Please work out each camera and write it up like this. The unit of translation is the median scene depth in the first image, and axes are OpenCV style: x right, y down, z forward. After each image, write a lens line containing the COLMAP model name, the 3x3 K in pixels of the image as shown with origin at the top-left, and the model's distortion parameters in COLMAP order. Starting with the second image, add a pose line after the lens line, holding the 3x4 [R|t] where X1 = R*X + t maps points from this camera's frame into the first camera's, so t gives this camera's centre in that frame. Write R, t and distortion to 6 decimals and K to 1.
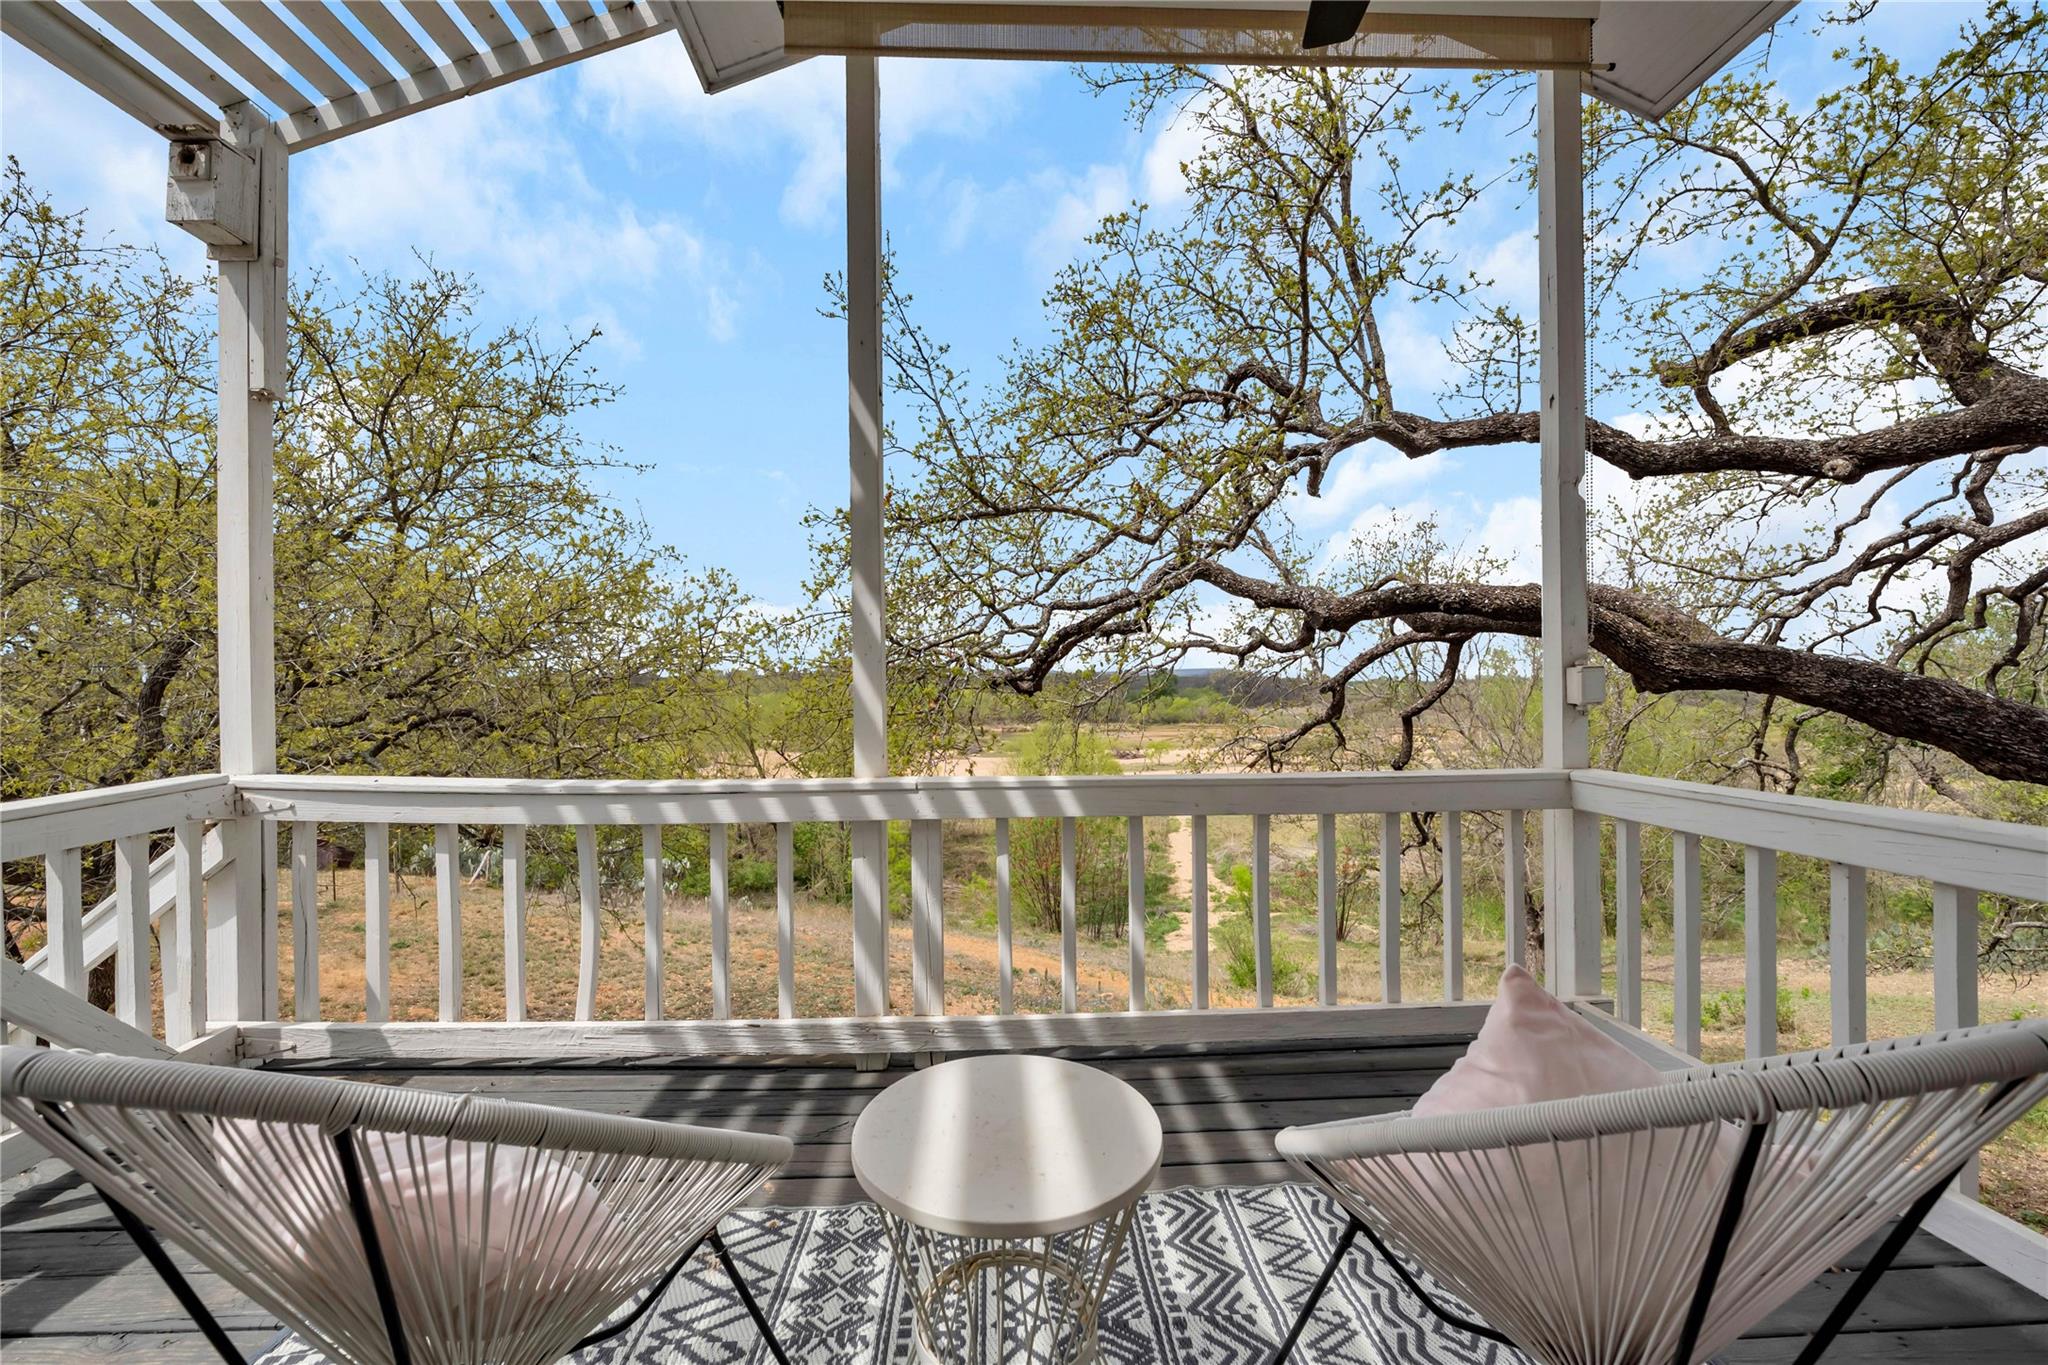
lens RADIAL K [[823.2, 0, 1011.7], [0, 823.2, 693.1], [0, 0, 1]] dist [-0.009291, -0.000579]
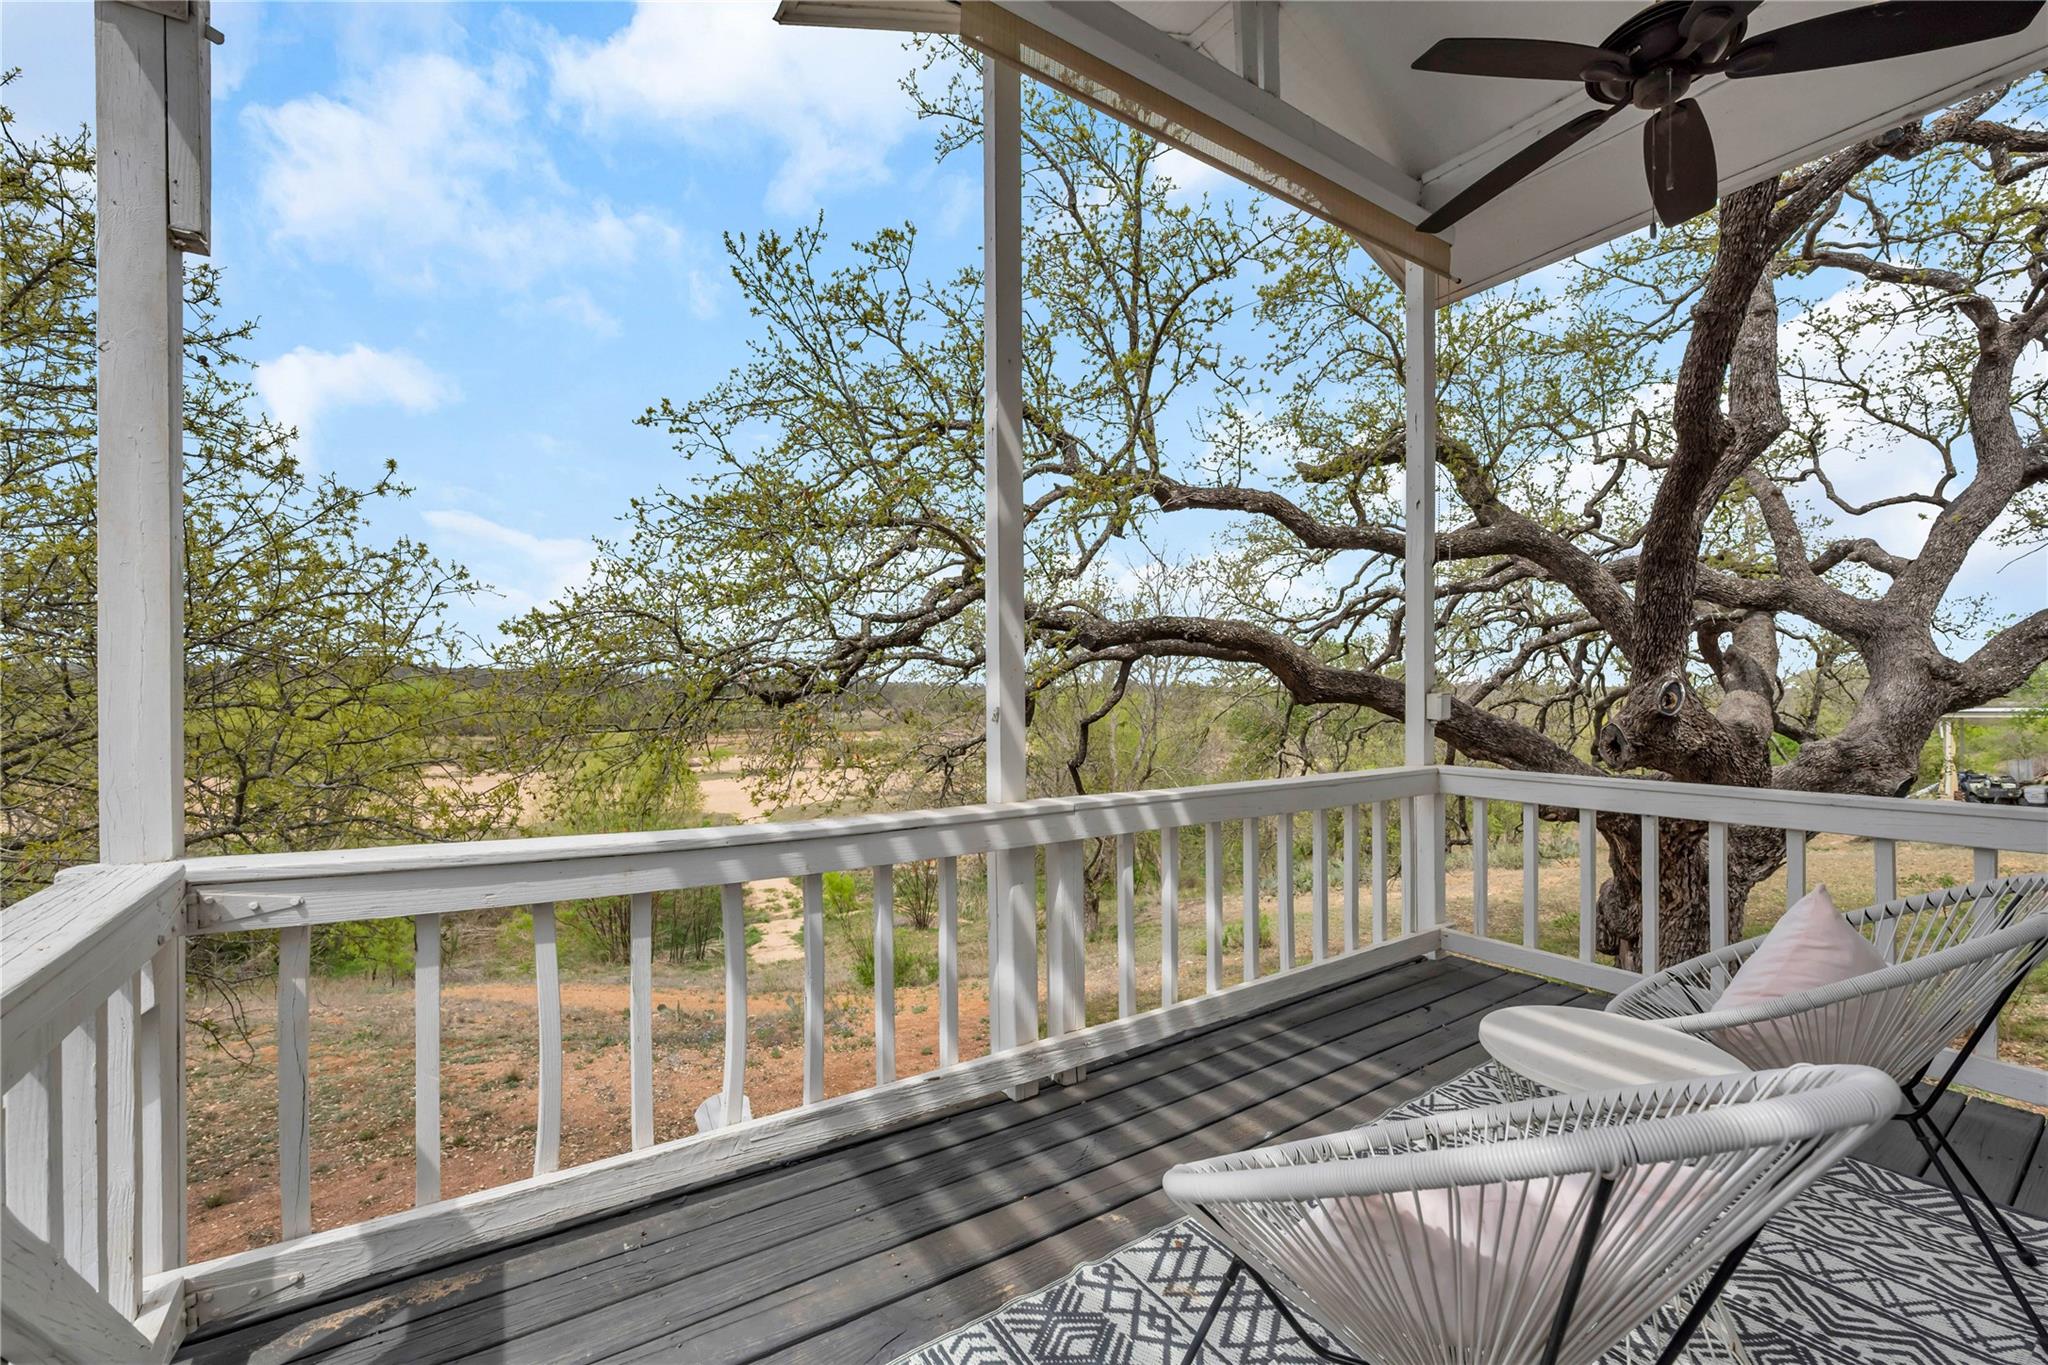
lens RADIAL K [[823.2, 0, 1011.7], [0, 823.2, 693.1], [0, 0, 1]] dist [-0.009291, -0.000579]
pose [[0.858446, 0.005443, 0.512876, -0.346420], [-0.002596, 0.999977, -0.006268, -0.011079], [-0.512898, 0.004050, 0.858440, 0.078139]]
